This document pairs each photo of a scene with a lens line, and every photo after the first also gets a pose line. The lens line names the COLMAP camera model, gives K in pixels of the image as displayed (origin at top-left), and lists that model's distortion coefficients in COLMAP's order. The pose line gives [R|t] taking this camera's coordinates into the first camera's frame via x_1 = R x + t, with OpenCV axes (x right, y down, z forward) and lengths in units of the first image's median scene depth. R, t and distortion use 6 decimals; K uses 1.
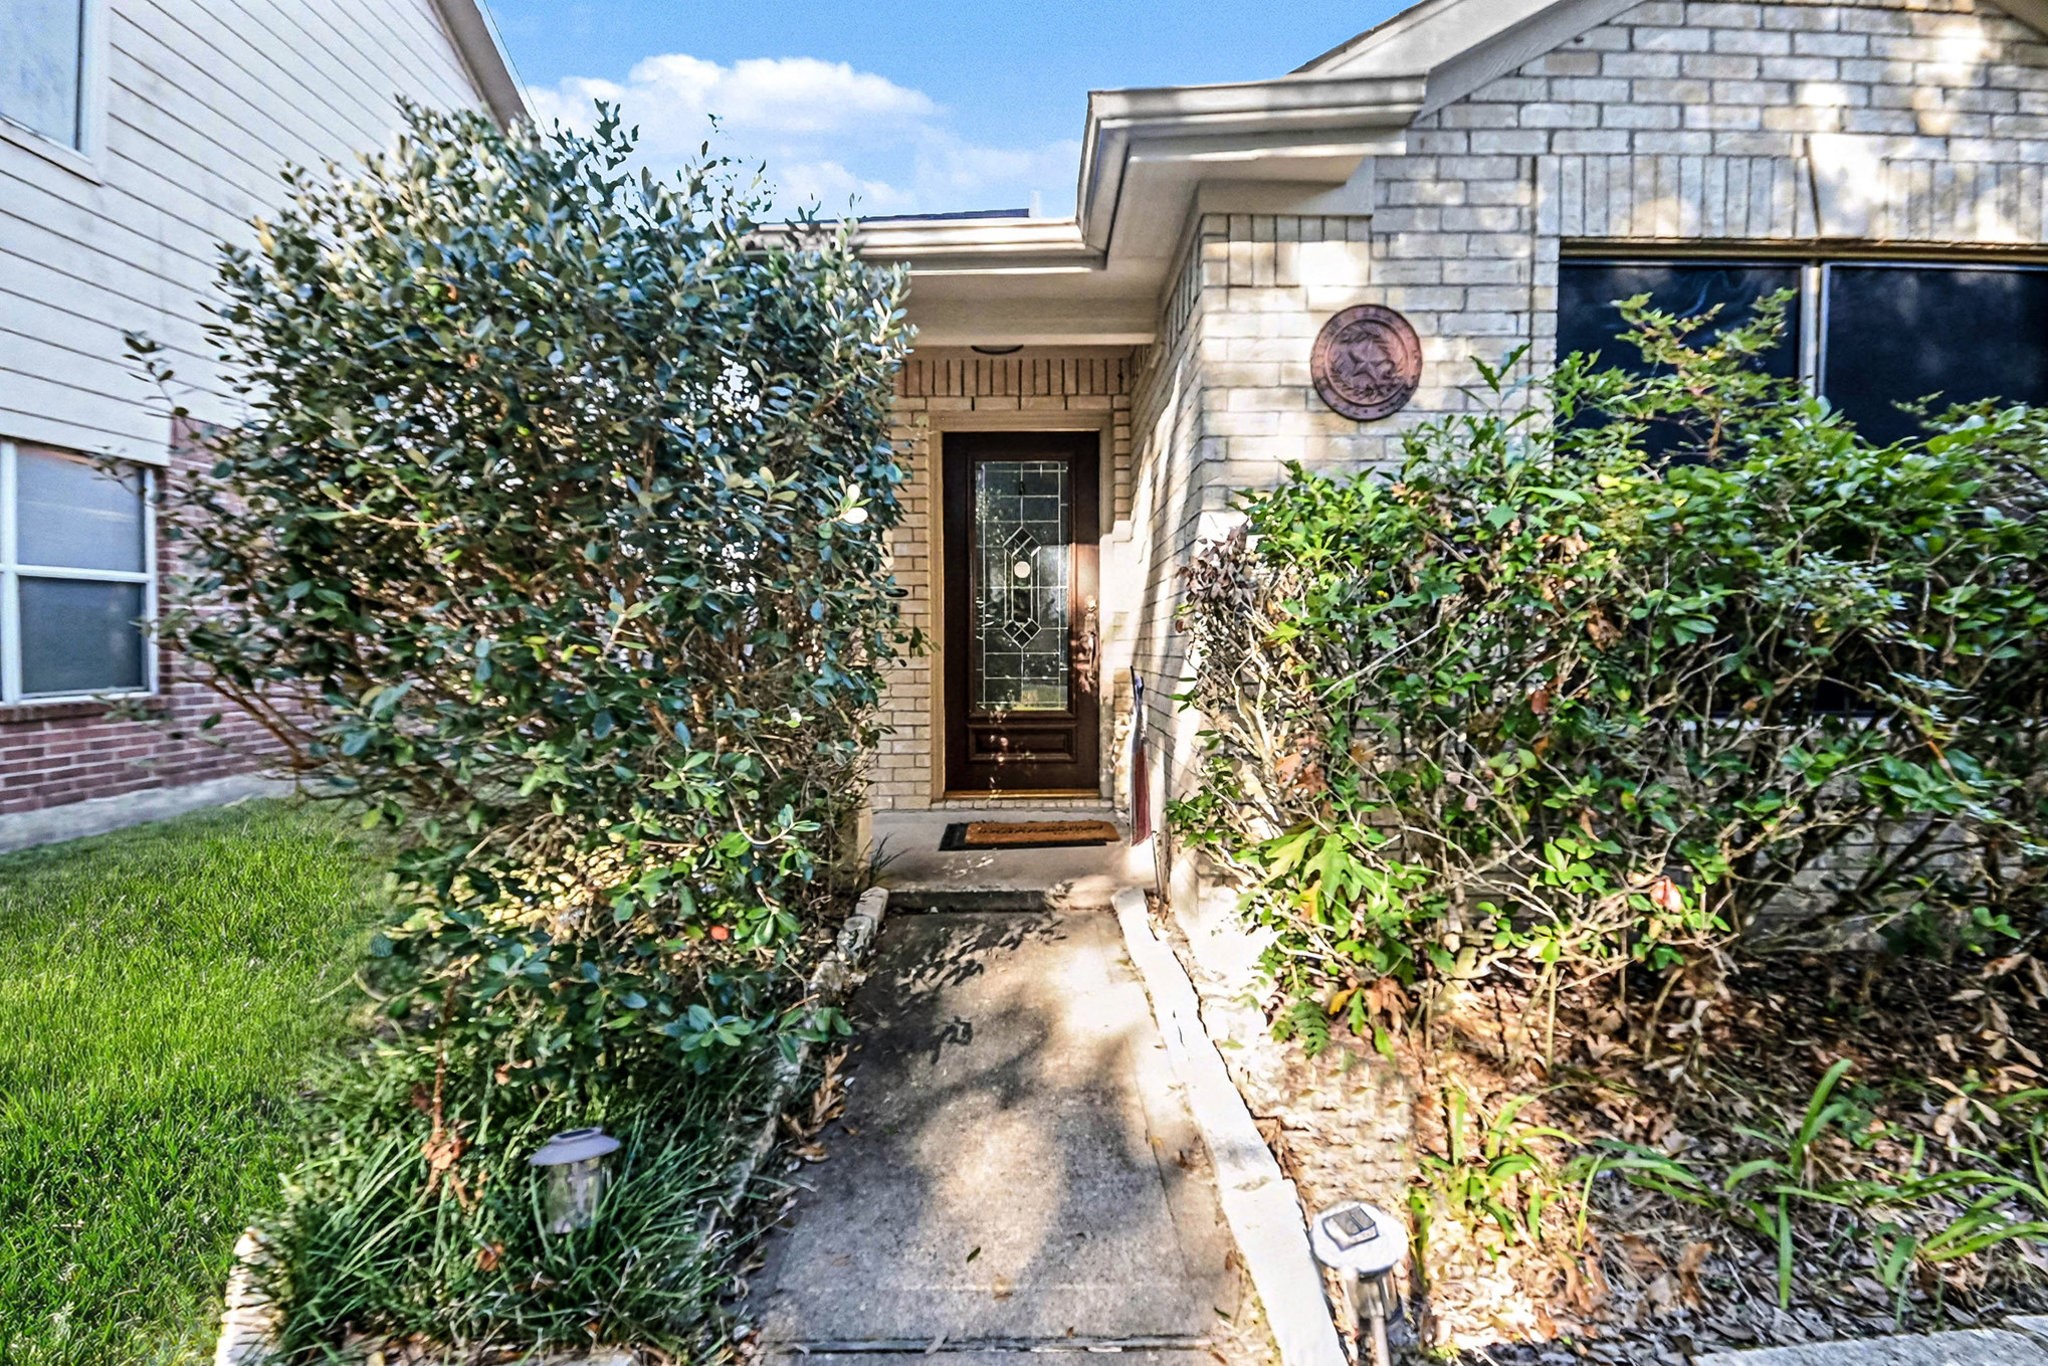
lens RADIAL K [[925.9, 0, 1035.0], [0, 925.9, 699.6], [0, 0, 1]] dist [0.028683, -0.024065]
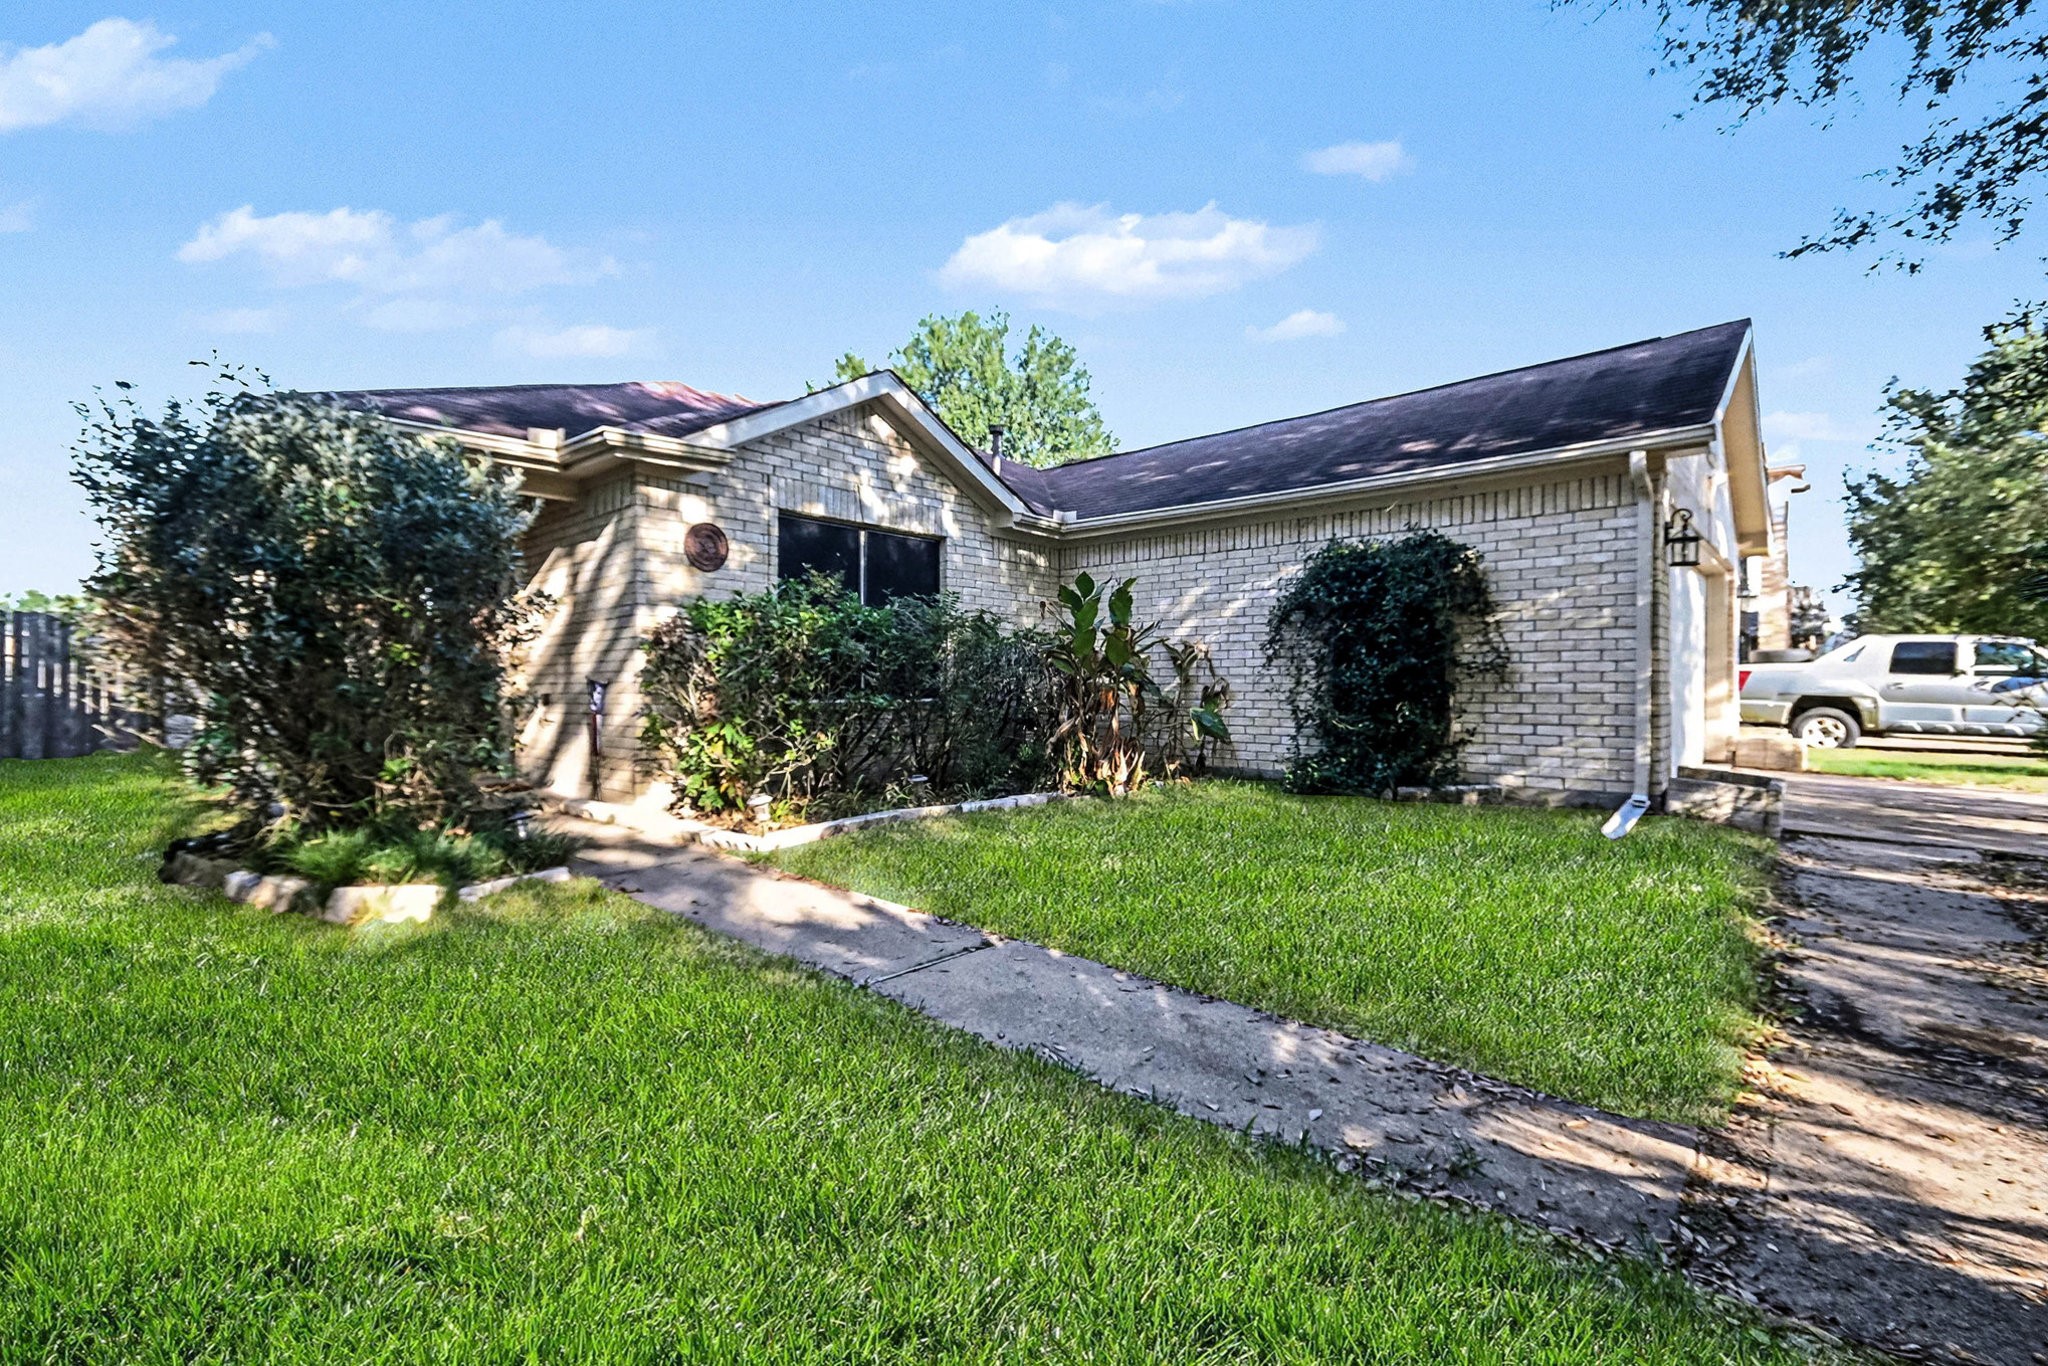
lens RADIAL K [[925.9, 0, 1035.0], [0, 925.9, 699.6], [0, 0, 1]] dist [0.028683, -0.024065]
pose [[0.680812, 0.009870, 0.732392, -0.799008], [0.038946, 0.998007, -0.049652, 0.170351], [-0.731422, 0.062327, 0.679070, -1.178074]]
